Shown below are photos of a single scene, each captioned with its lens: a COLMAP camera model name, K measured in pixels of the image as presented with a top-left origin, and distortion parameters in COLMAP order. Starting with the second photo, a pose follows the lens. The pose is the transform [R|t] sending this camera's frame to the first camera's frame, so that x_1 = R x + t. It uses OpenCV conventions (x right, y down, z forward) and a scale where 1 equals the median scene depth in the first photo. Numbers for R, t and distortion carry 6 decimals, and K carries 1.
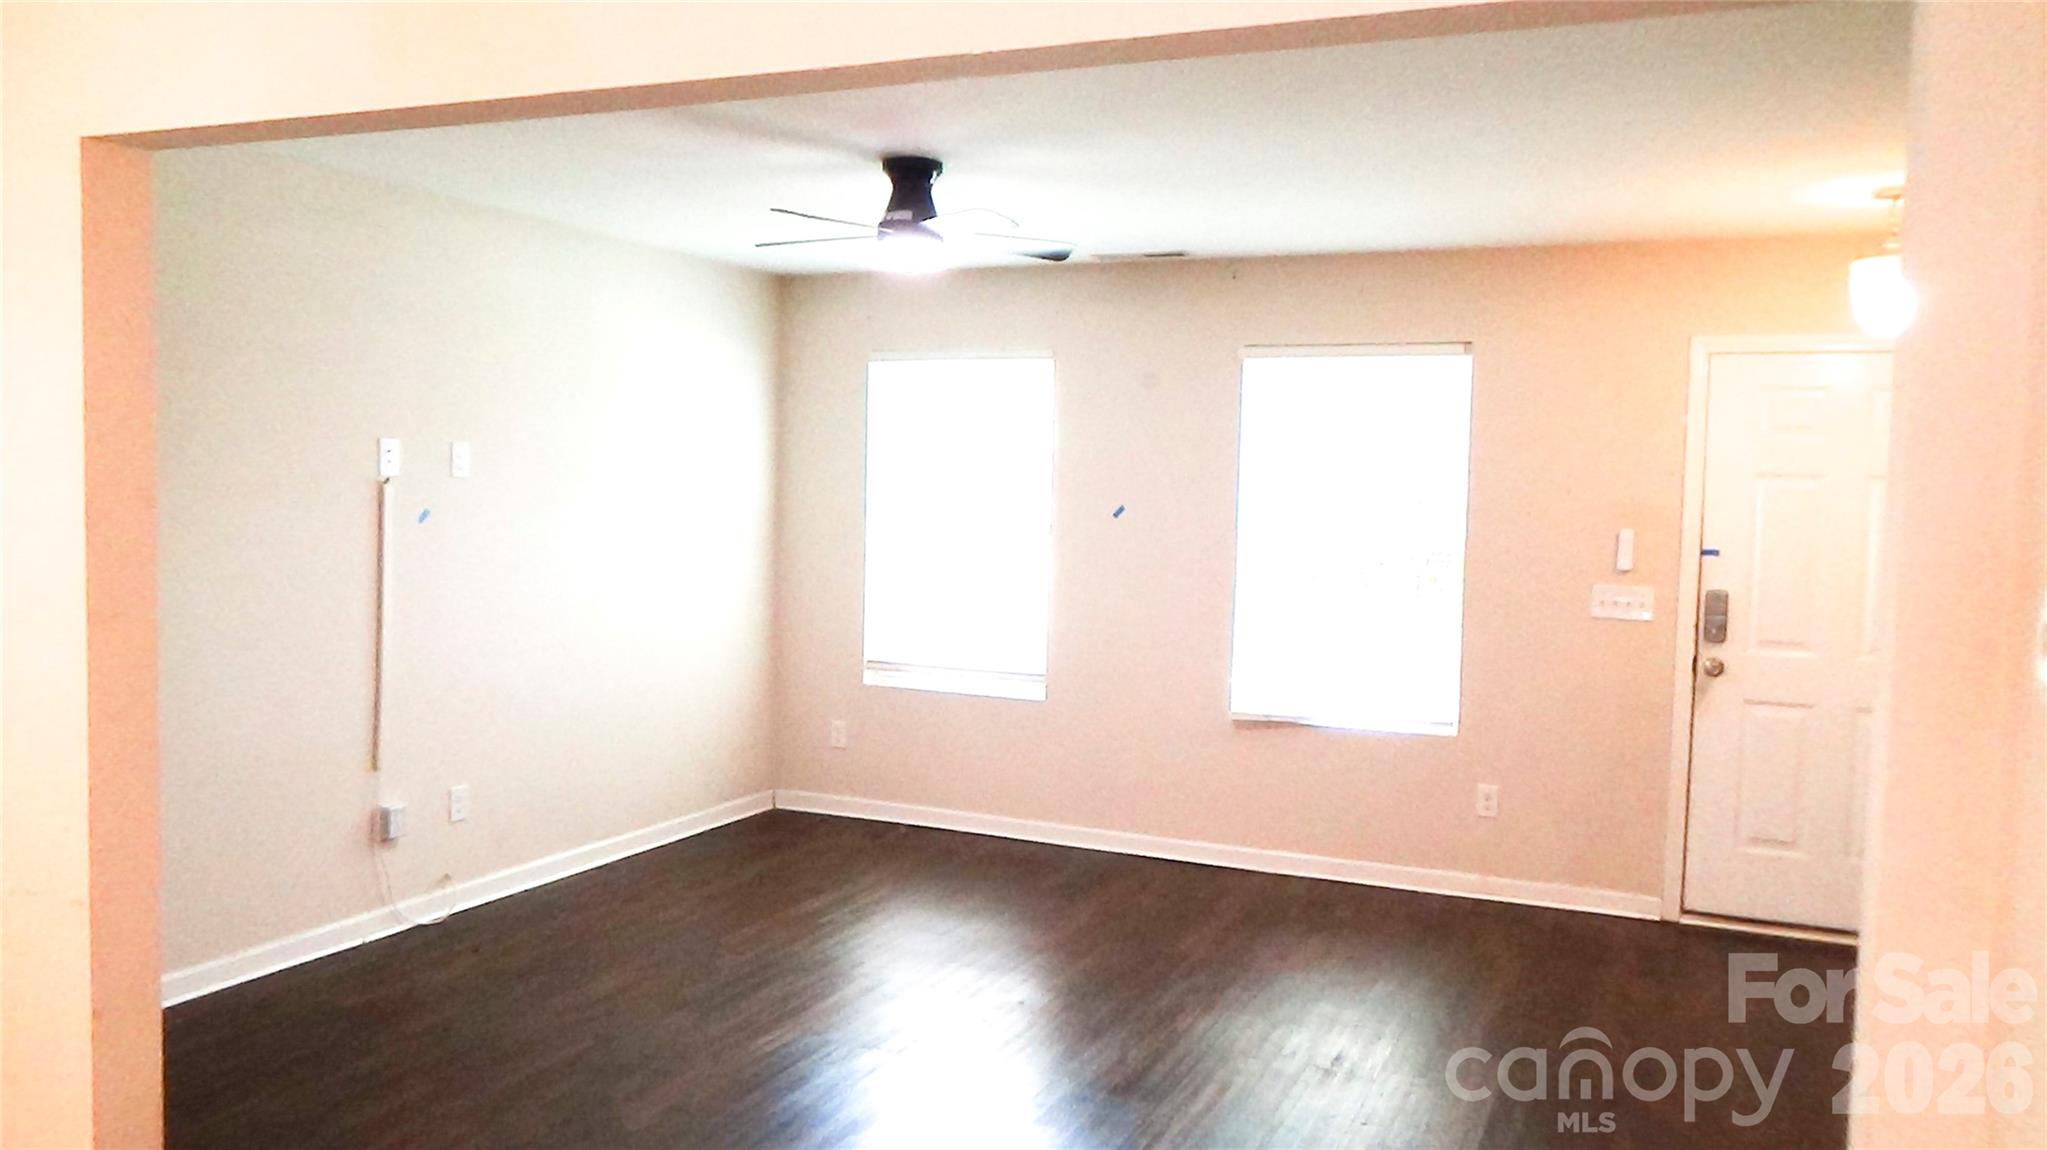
lens RADIAL K [[1594.2, 0, 1021.9], [0, 1594.2, 573.9], [0, 0, 1]] dist [0.022942, -0.018838]
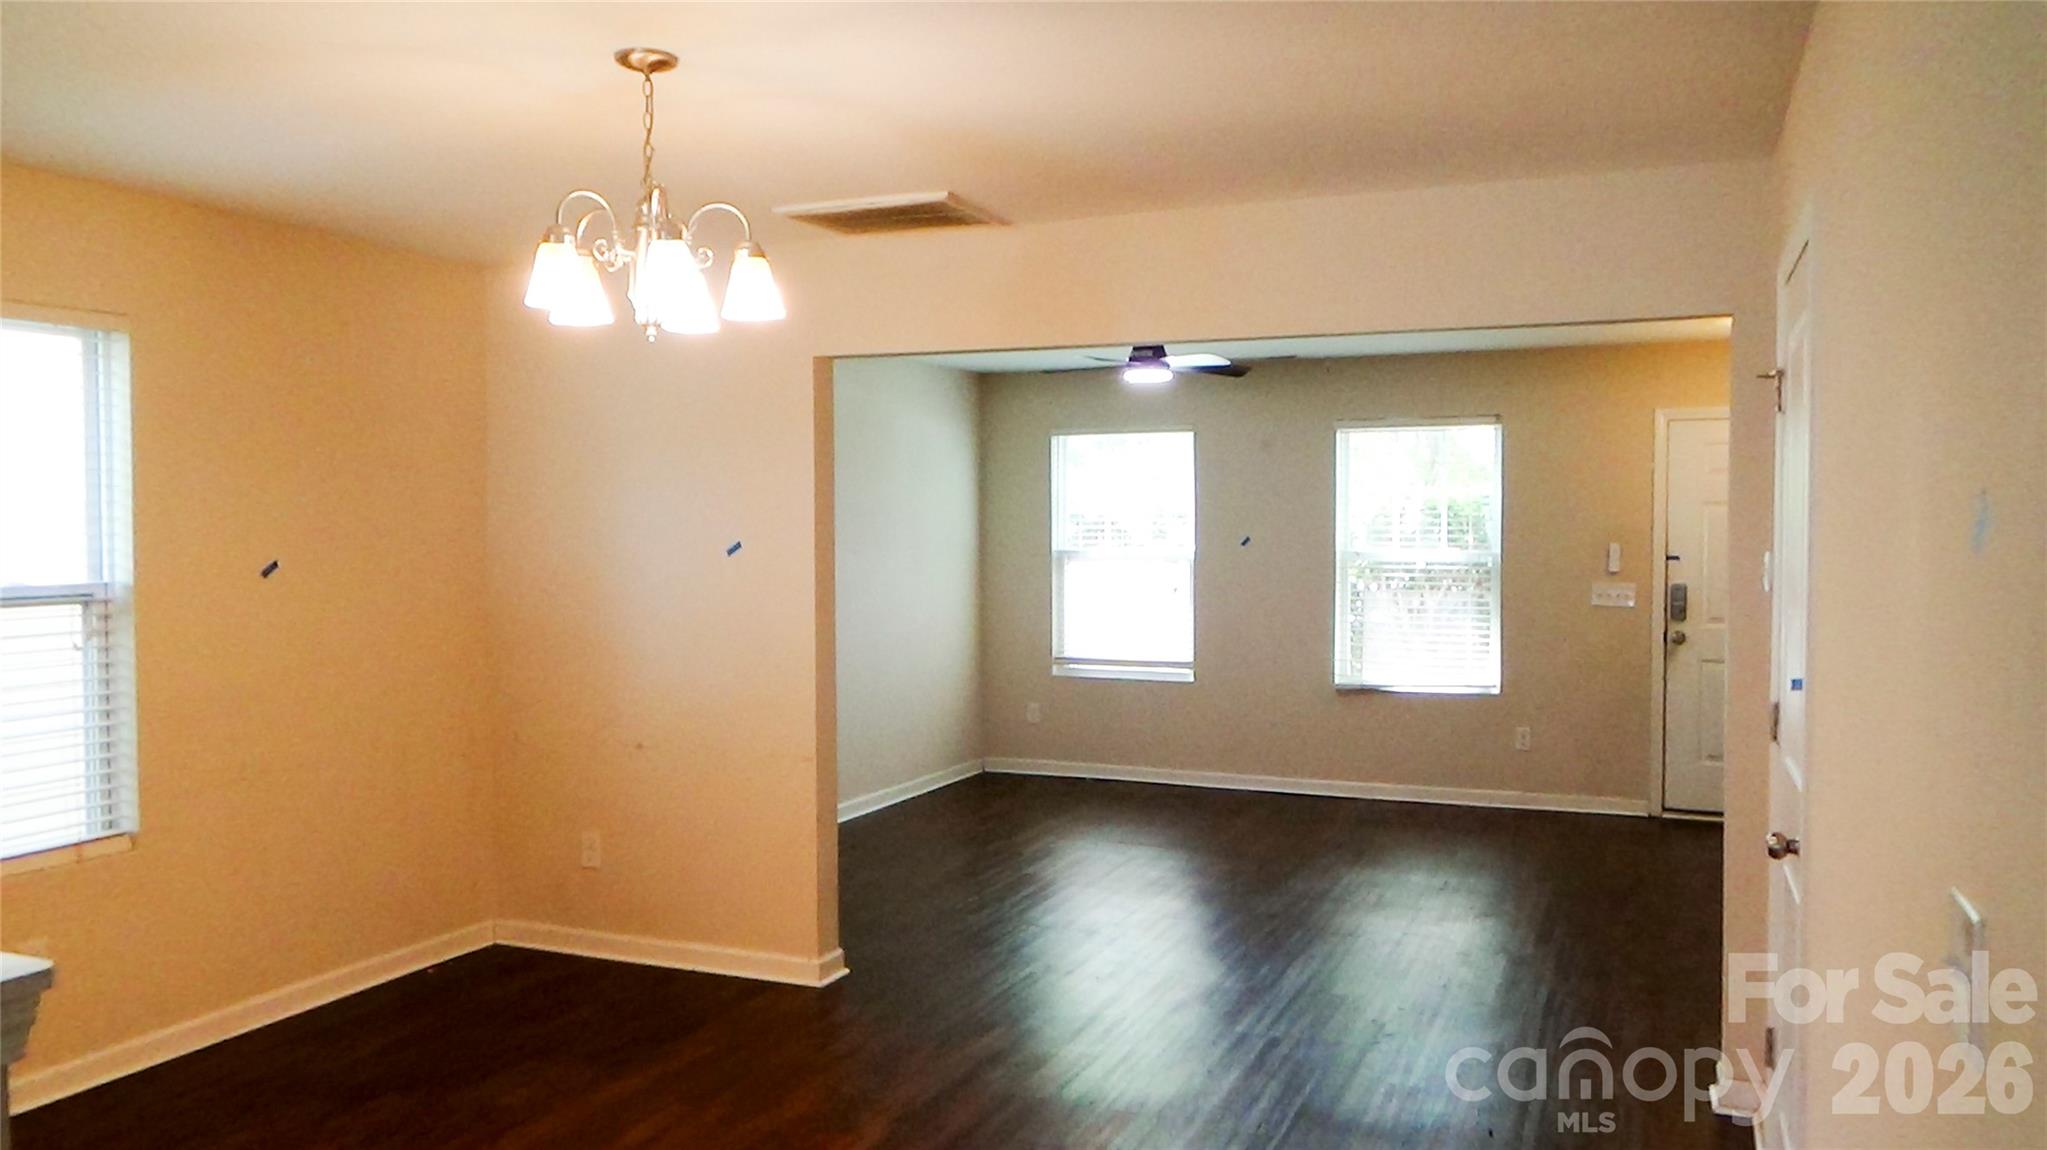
lens RADIAL K [[1594.2, 0, 1027.6], [0, 1594.2, 573.7], [0, 0, 1]] dist [0.022942, -0.018838]
pose [[0.999493, -0.027967, 0.015200, -0.165891], [0.028300, 0.999355, -0.022094, 0.015487], [-0.014573, 0.022513, 0.999640, -0.413054]]
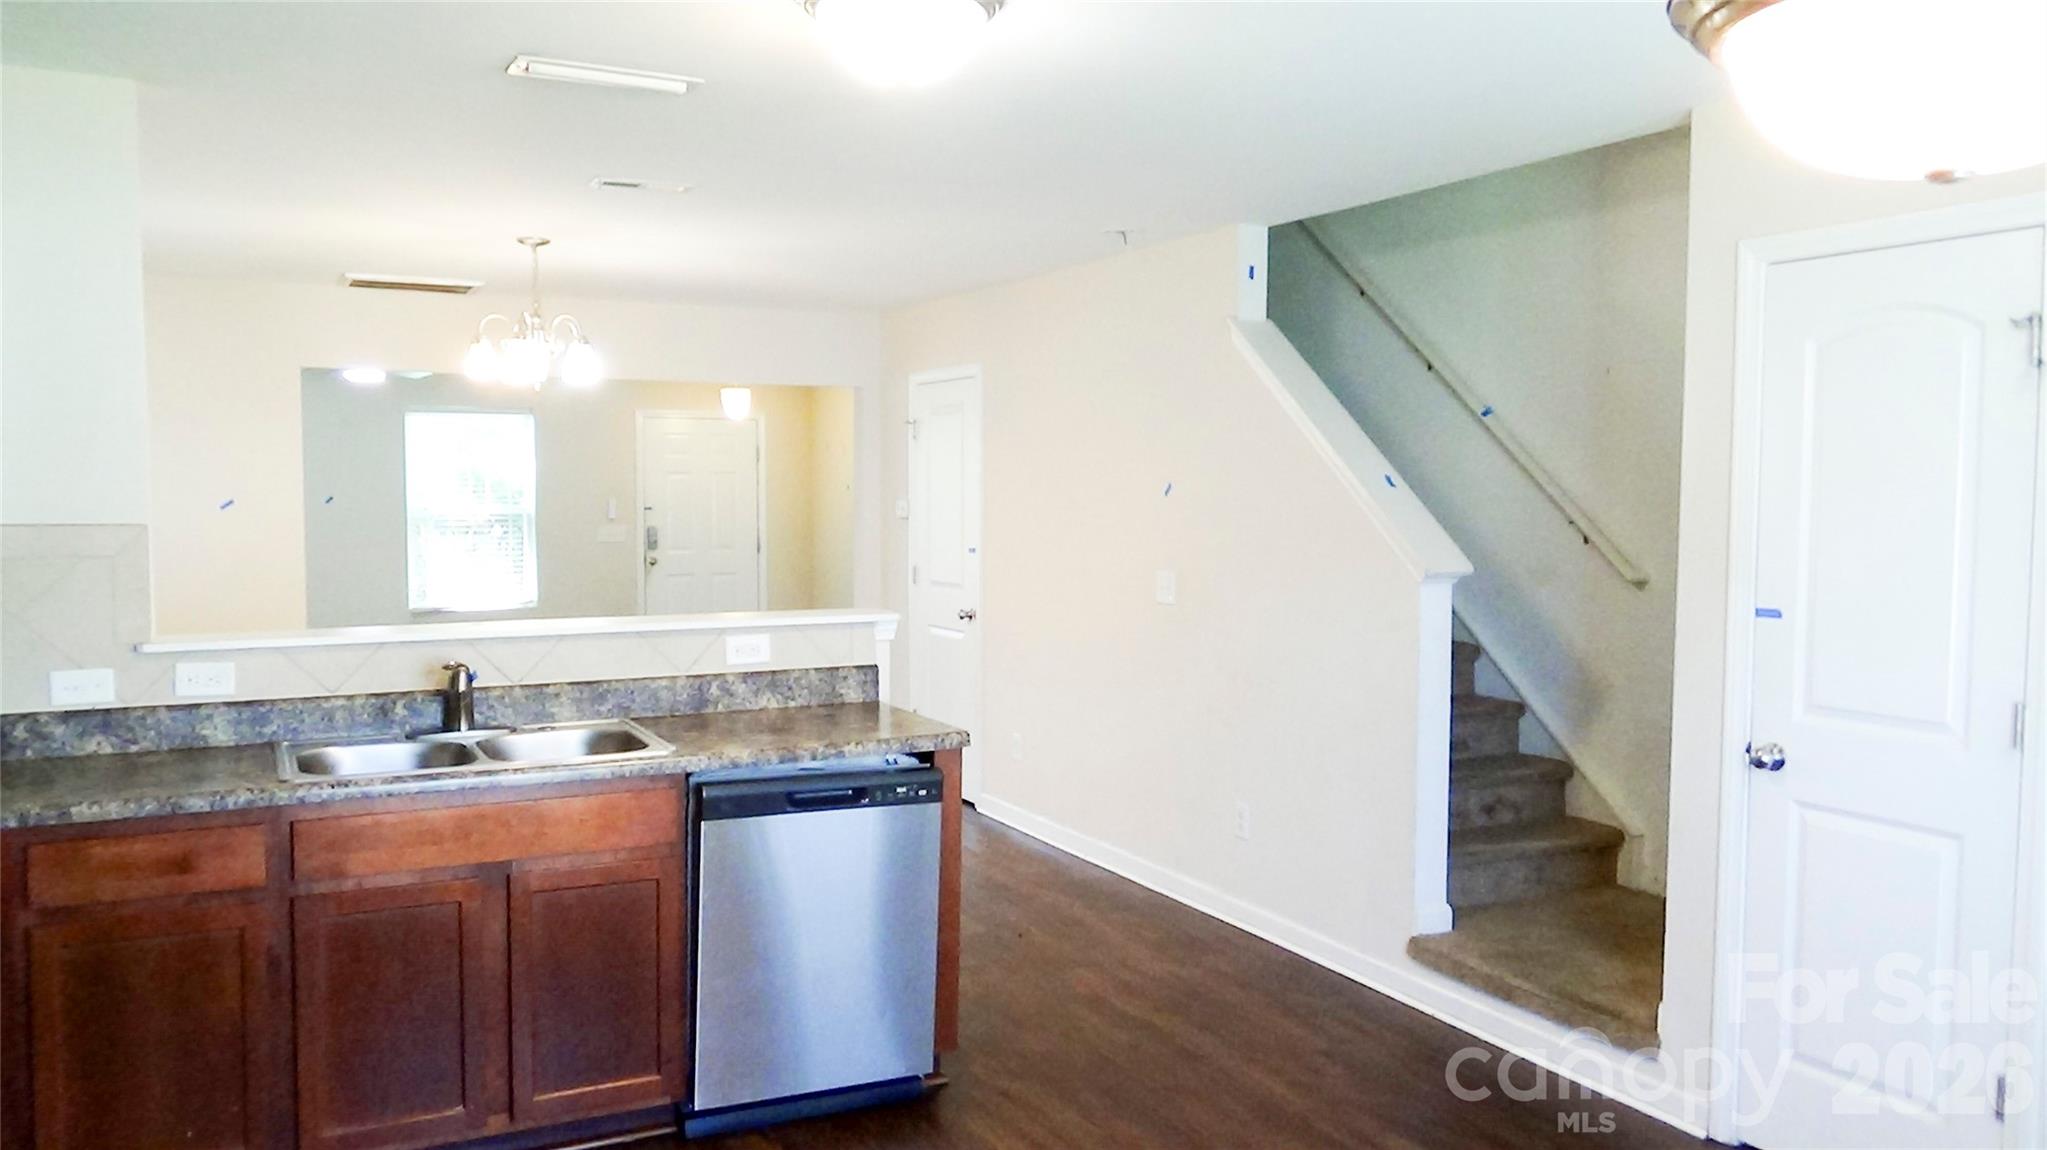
lens RADIAL K [[1594.2, 0, 1022.7], [0, 1594.2, 573.3], [0, 0, 1]] dist [0.022942, -0.018838]
pose [[0.648063, -0.070037, 0.758359, -0.856819], [0.059928, 0.997365, 0.040898, 0.015584], [-0.759225, 0.018942, 0.650552, -0.769014]]
